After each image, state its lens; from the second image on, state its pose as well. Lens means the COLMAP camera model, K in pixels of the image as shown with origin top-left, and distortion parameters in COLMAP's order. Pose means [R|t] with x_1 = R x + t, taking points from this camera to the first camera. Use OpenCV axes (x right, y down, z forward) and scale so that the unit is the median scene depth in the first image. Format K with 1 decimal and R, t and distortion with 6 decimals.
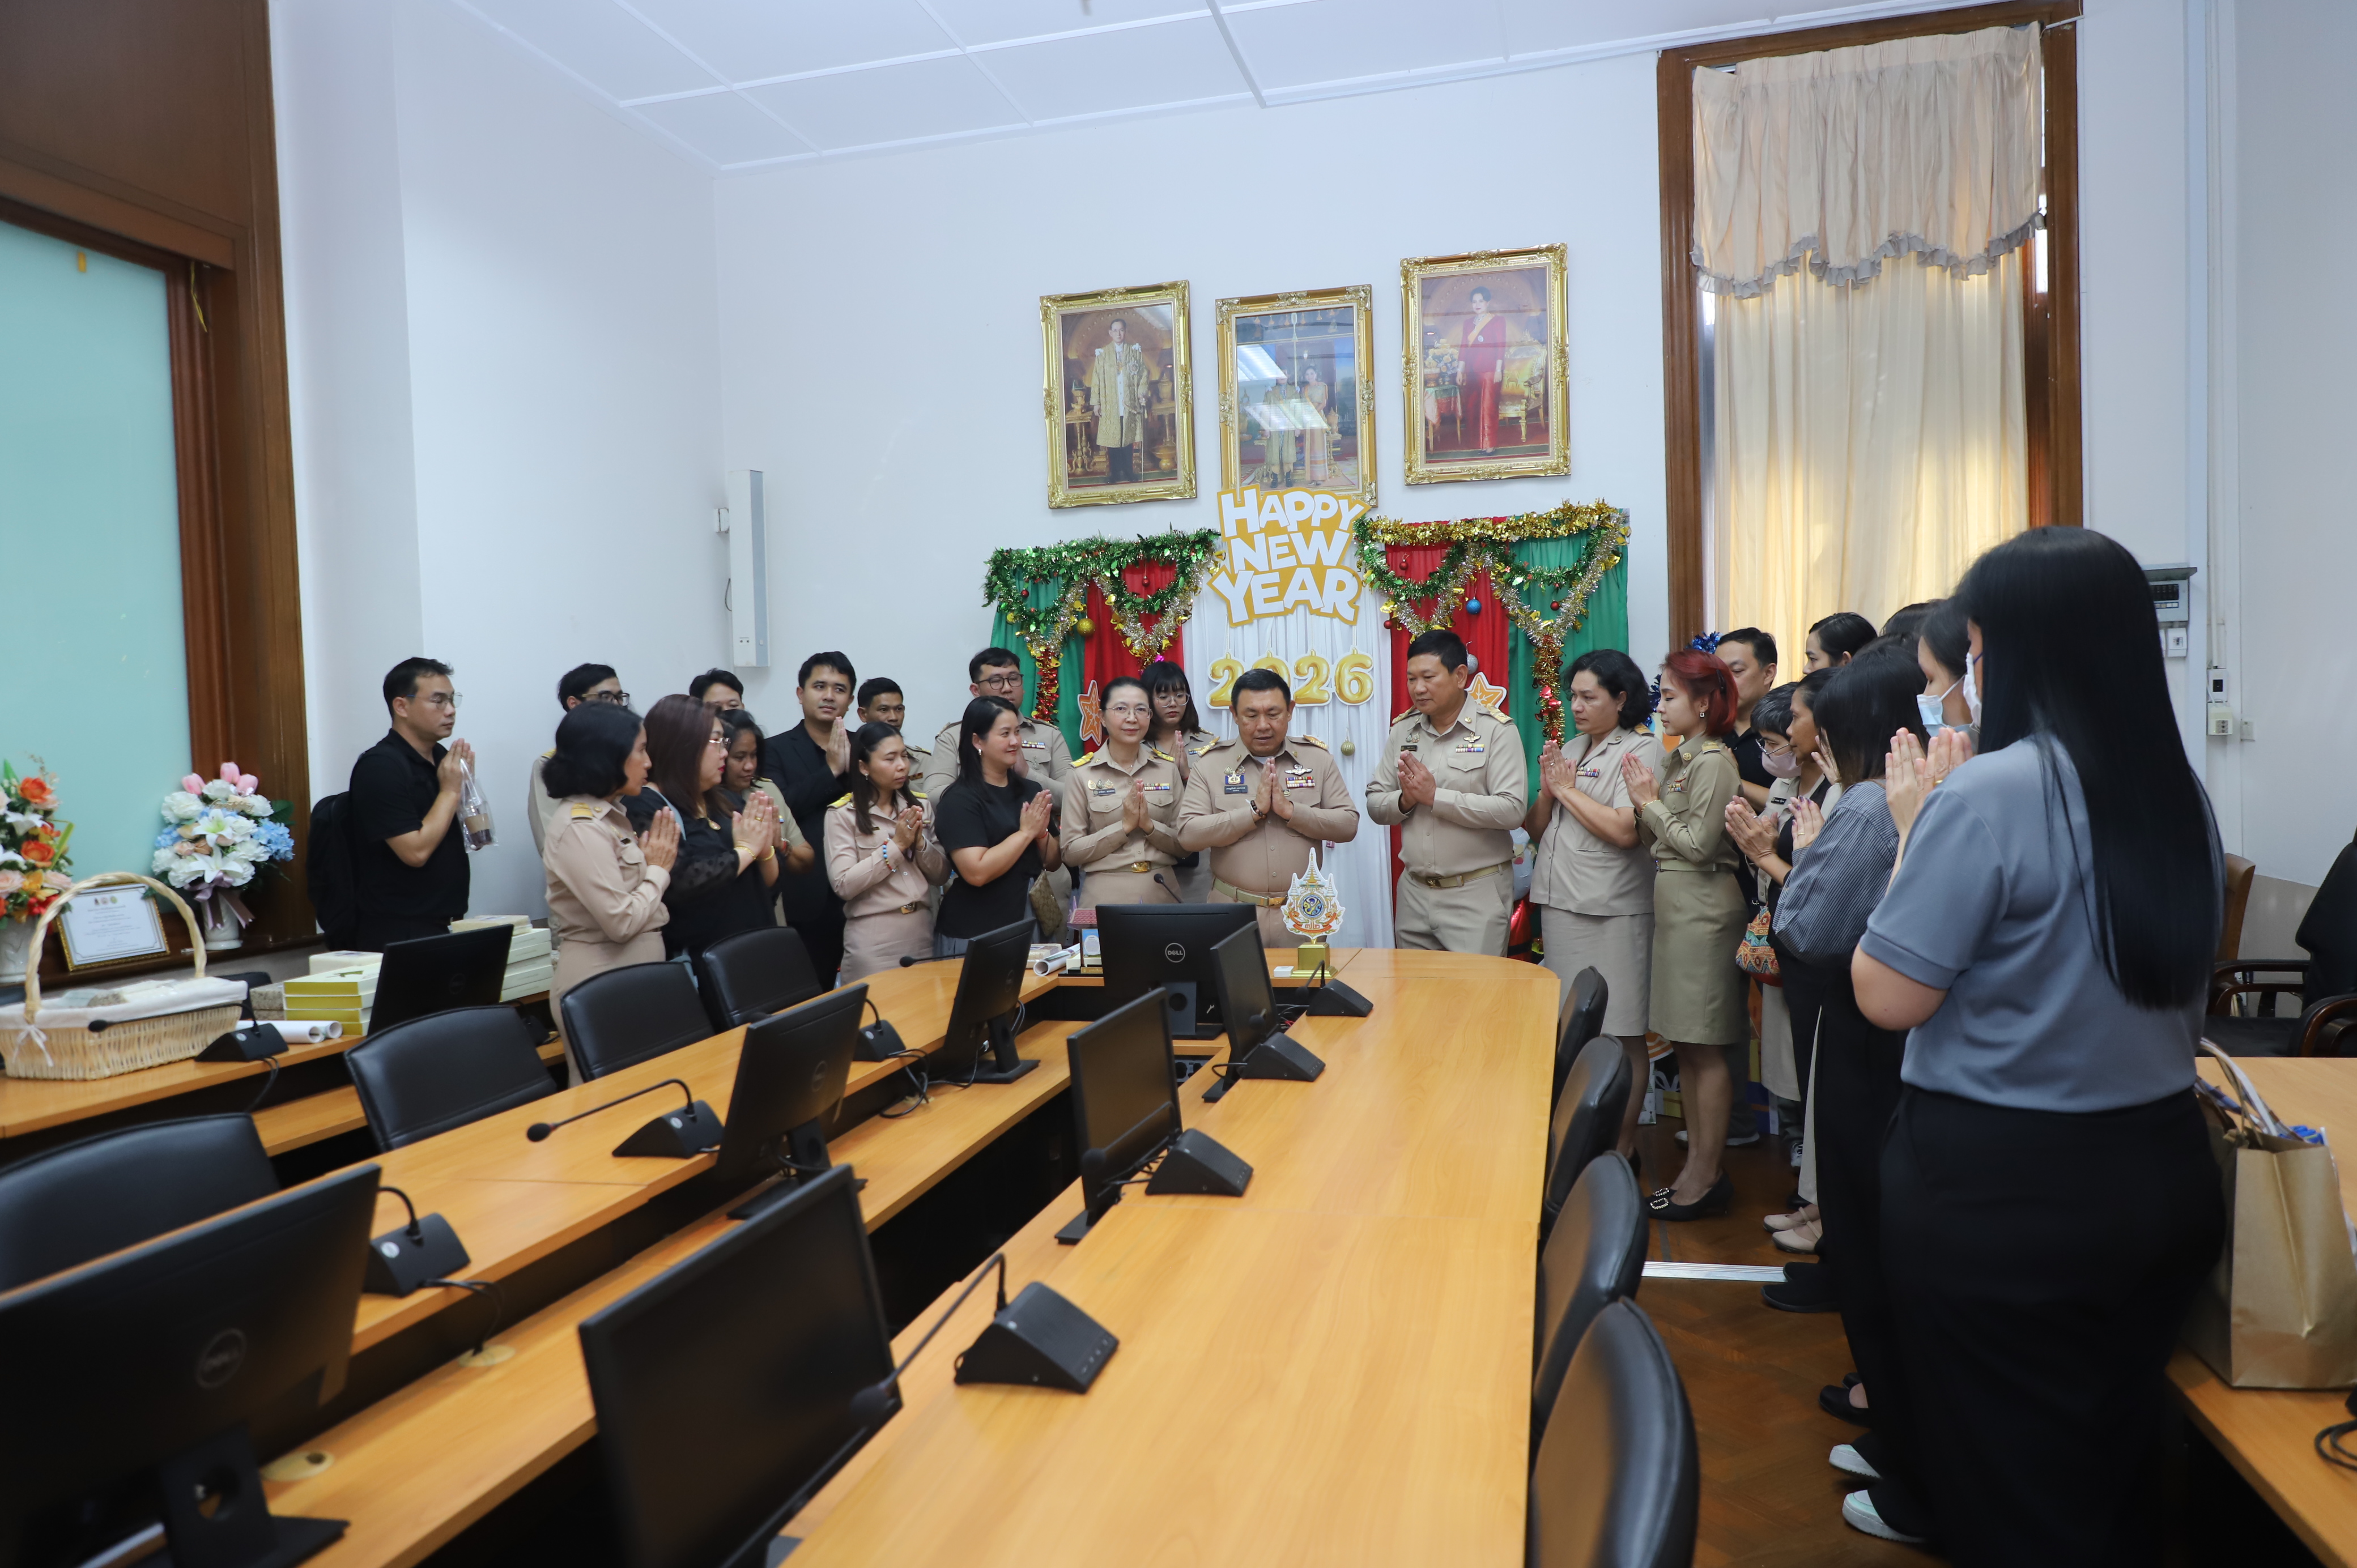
lens RADIAL K [[1625.4, 0, 1156.4], [0, 1625.4, 781.3], [0, 0, 1]] dist [-0.021232, 0.013855]
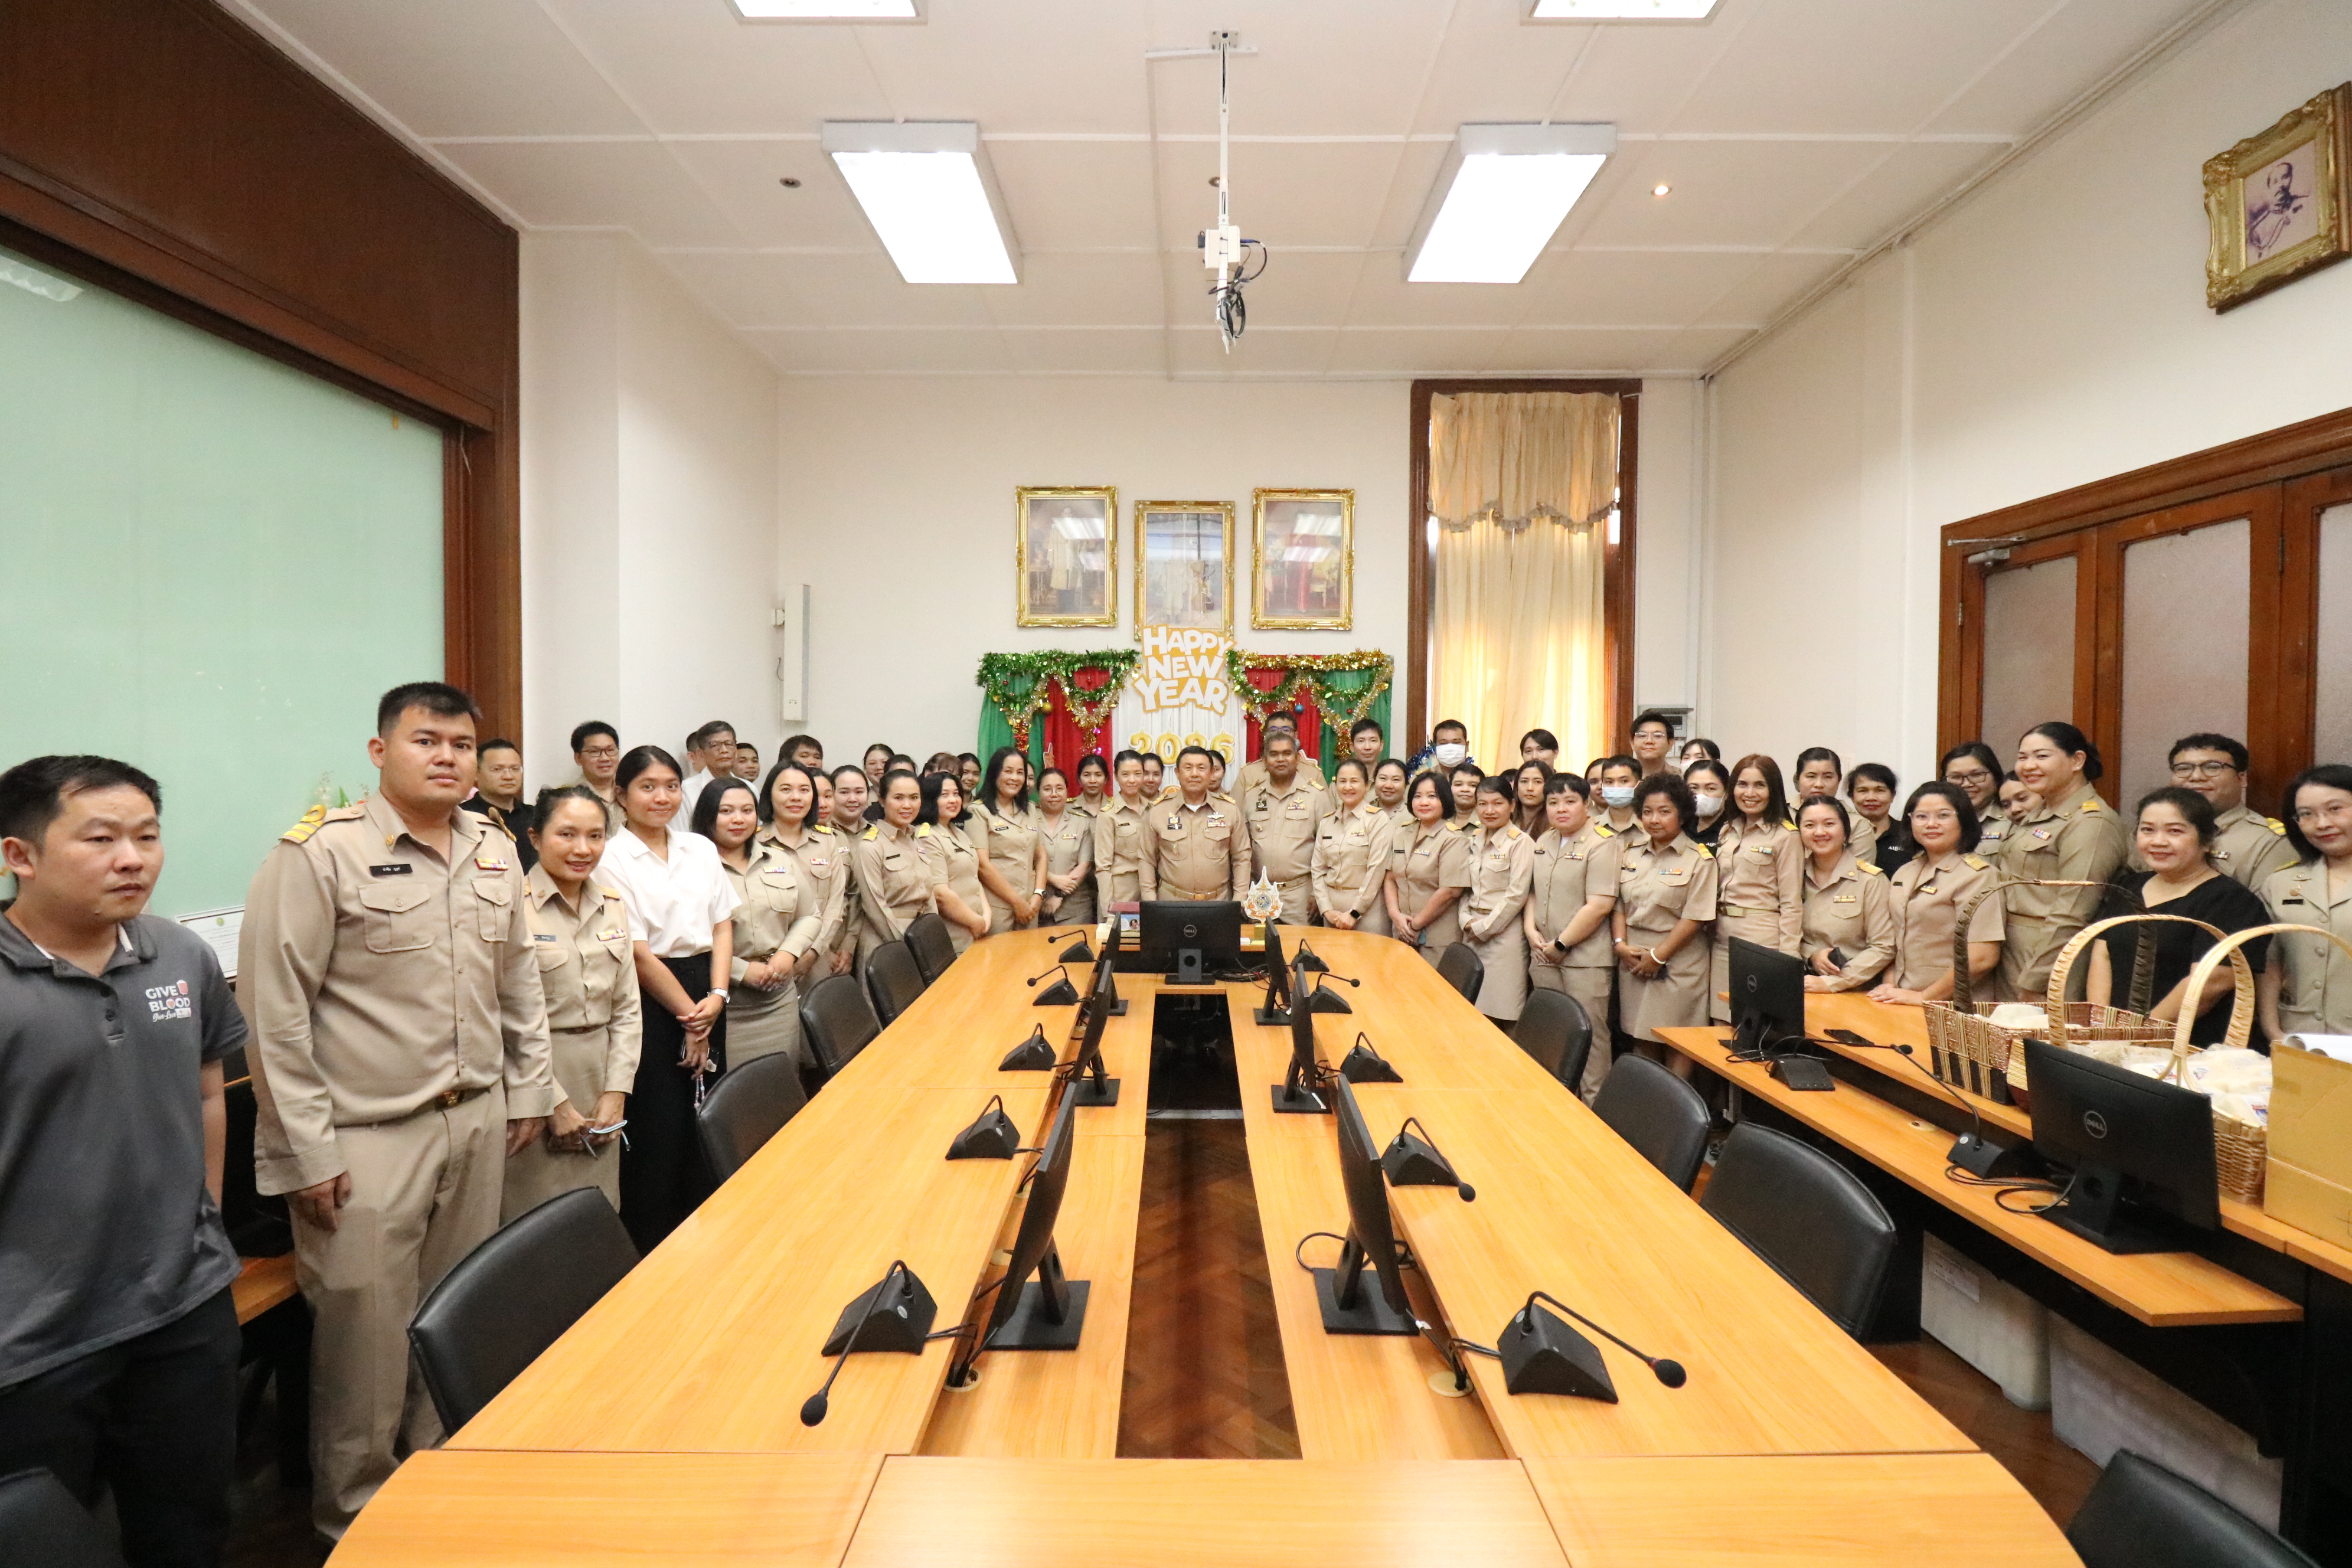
lens RADIAL K [[1138.1, 0, 1186.2], [0, 1138.1, 771.0], [0, 0, 1]] dist [-0.020475, -0.004063]
pose [[0.967539, 0.033040, 0.250553, -0.190809], [-0.030524, 0.999437, -0.013919, -0.025922], [-0.250872, 0.005819, 0.968003, -0.067643]]
